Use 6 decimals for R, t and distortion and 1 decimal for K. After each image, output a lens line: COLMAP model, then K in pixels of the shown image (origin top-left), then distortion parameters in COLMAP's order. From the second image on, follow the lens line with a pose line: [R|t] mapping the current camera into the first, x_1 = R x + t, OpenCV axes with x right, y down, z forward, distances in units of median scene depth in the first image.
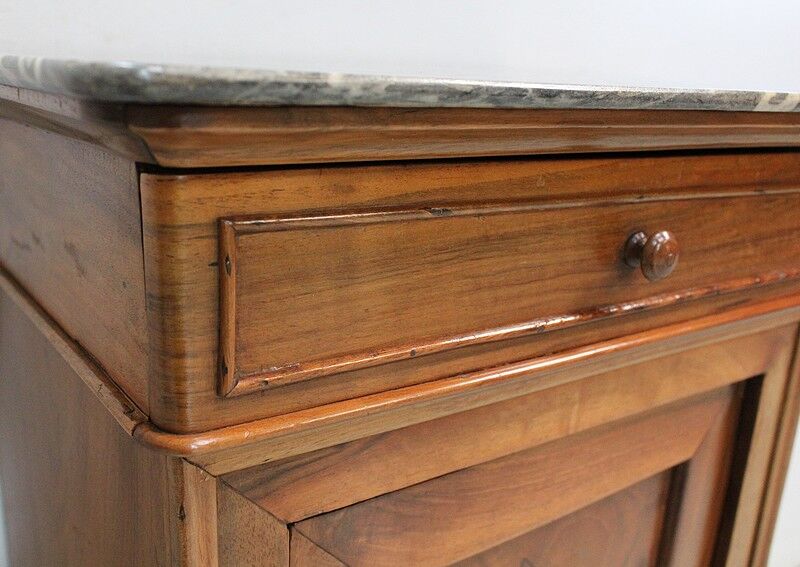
lens RADIAL K [[886.5, 0, 400.0], [0, 886.5, 283.5], [0, 0, 1]] dist [-0.120863, -0.003127]
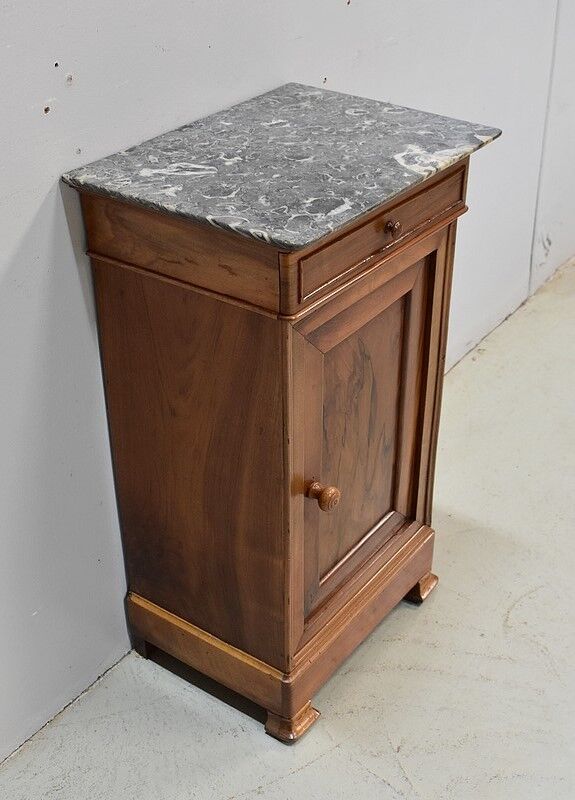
lens RADIAL K [[1112.8, 0, 287.5], [0, 1112.8, 400.0], [0, 0, 1]] dist [-0.070212, -0.055261]
pose [[0.956843, -0.207278, 0.203682, -1.018770], [0.139948, 0.942934, 0.302143, -0.725253], [-0.254687, -0.260599, 0.931248, -2.762417]]
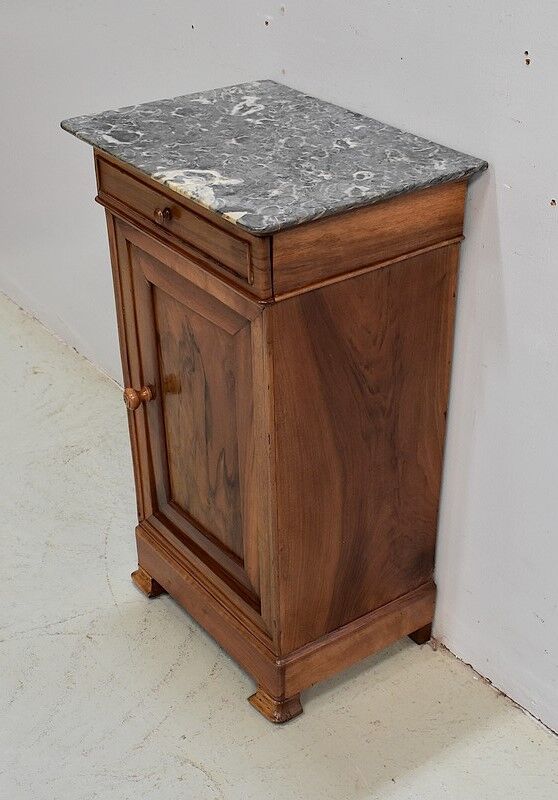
lens RADIAL K [[1093.0, 0, 321.4], [0, 1093.0, 418.2], [0, 0, 1]] dist [-0.039272, -0.006715]
pose [[0.008095, 0.476524, -0.879124, 4.245823], [-0.286210, 0.843477, 0.454567, -1.419518], [0.958133, 0.247934, 0.143214, 1.232716]]
